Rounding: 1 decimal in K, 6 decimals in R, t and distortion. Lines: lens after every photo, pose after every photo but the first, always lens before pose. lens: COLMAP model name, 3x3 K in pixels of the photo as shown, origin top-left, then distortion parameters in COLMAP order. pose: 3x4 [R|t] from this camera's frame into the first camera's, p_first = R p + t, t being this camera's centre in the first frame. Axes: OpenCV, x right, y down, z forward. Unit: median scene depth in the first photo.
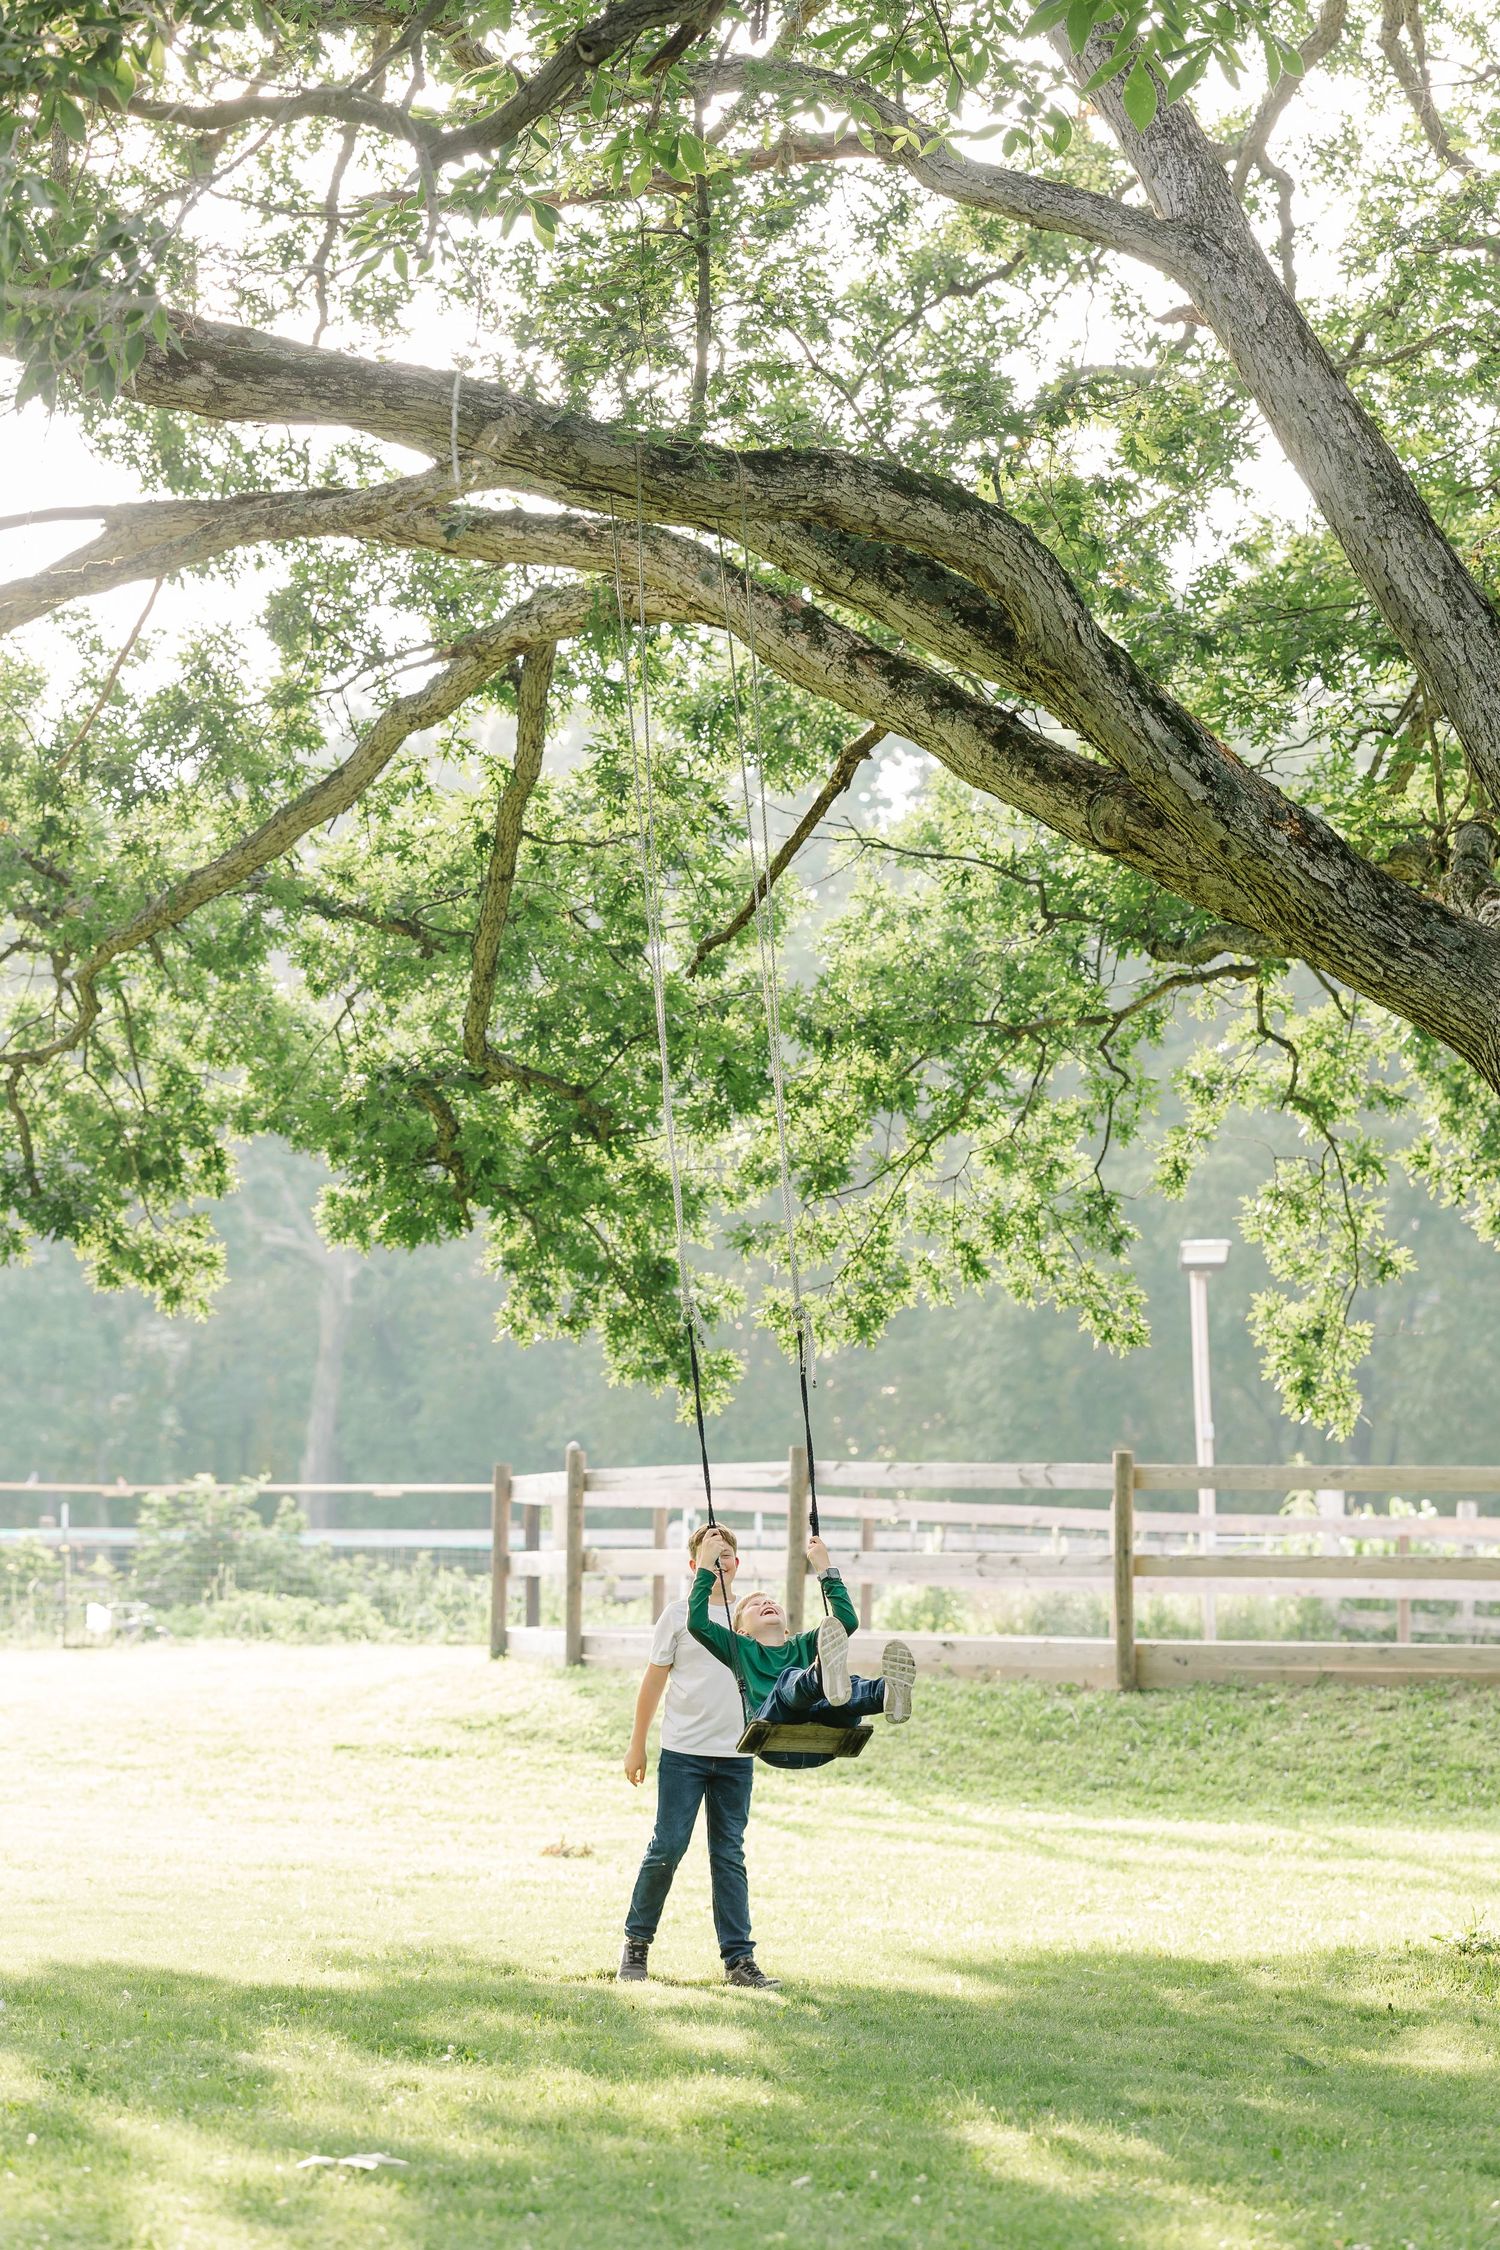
lens RADIAL K [[6149.1, 0, 762.1], [0, 6149.1, 1118.5], [0, 0, 1]] dist [0.050330, 0.000000]
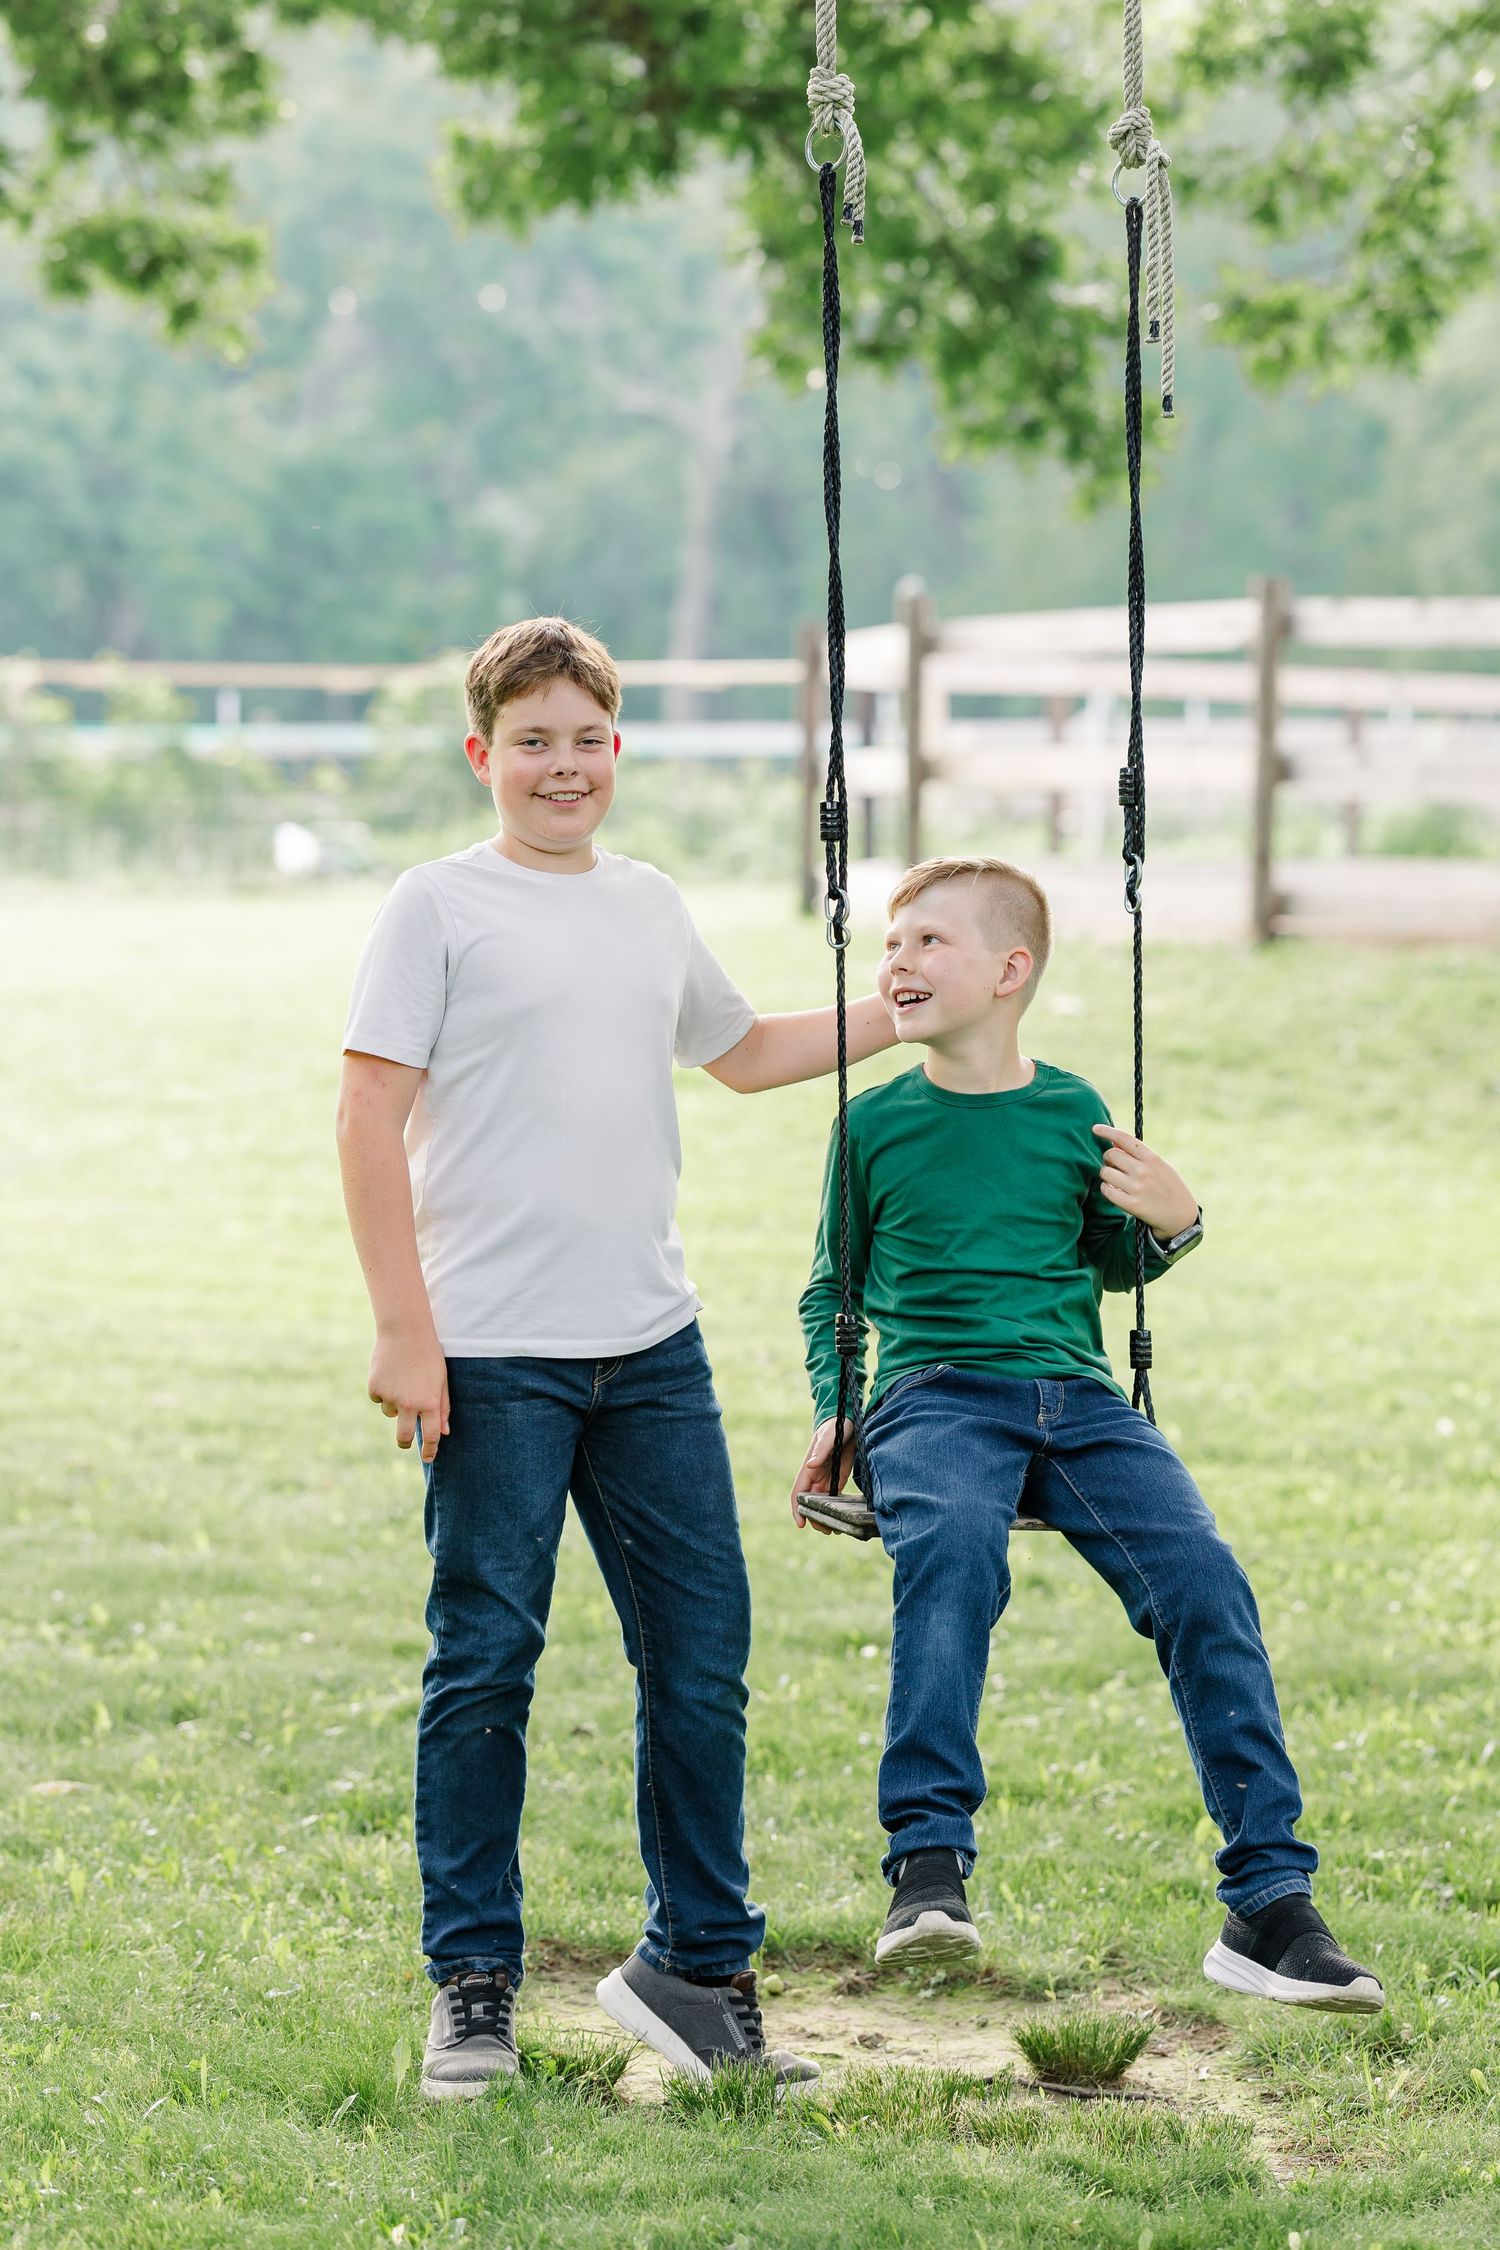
lens RADIAL K [[6149.1, 0, 748.4], [0, 6149.1, 1125.8], [0, 0, 1]] dist [0.050330, 0.000000]
pose [[0.997479, -0.004498, -0.070823, -0.002767], [0.013691, 0.991439, 0.129853, 0.030052], [0.069633, -0.130495, 0.989001, 0.428746]]
